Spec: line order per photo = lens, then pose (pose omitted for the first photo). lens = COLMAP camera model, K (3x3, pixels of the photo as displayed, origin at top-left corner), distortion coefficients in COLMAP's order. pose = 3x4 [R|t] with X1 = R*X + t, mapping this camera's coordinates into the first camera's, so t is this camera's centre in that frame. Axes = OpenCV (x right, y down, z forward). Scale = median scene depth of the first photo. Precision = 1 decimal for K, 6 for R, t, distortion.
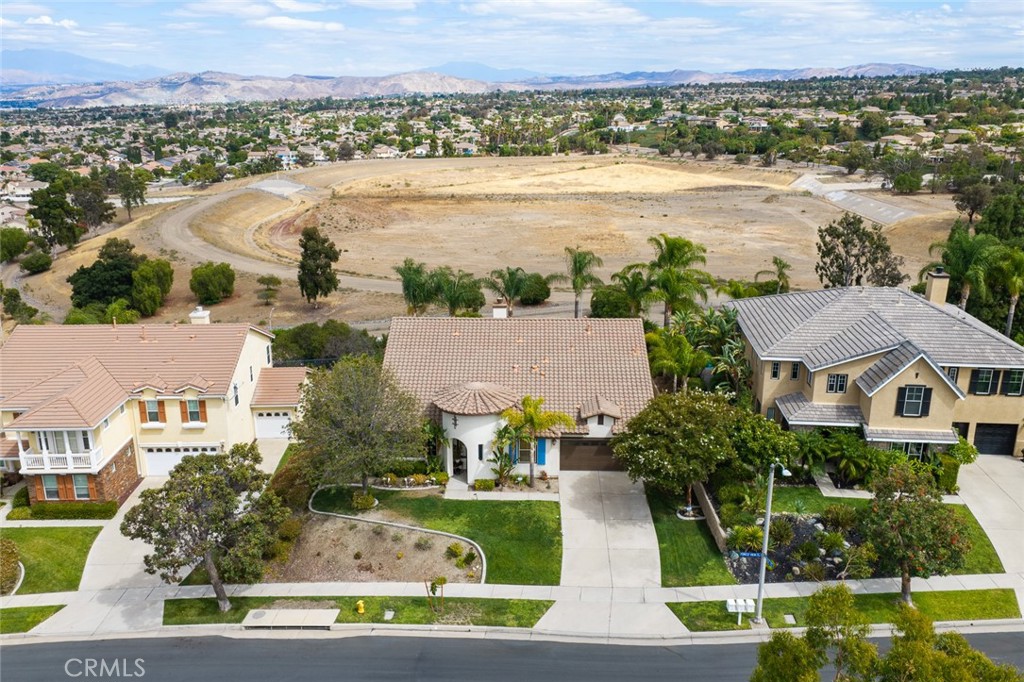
lens RADIAL K [[843.1, 0, 511.8], [0, 843.1, 338.9], [0, 0, 1]] dist [0.018429, -0.025494]
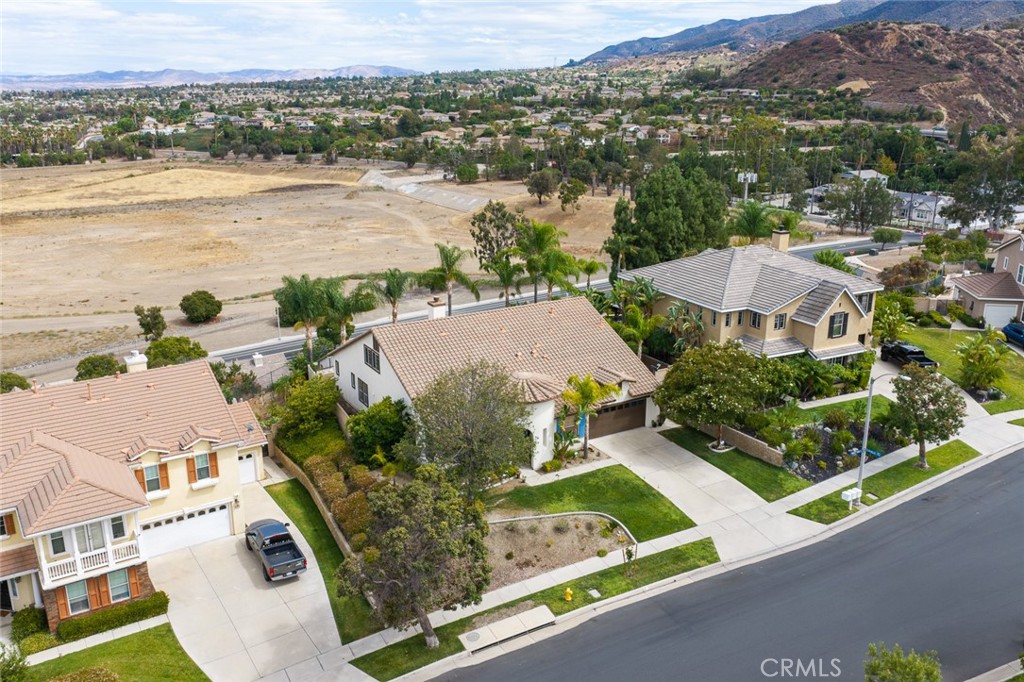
lens RADIAL K [[843.1, 0, 509.1], [0, 843.1, 341.2], [0, 0, 1]] dist [0.018429, -0.025494]
pose [[0.851149, -0.152865, 0.502173, -0.160417], [0.151751, 0.987466, 0.043384, -0.009263], [-0.502511, 0.039279, 0.863678, 0.032061]]
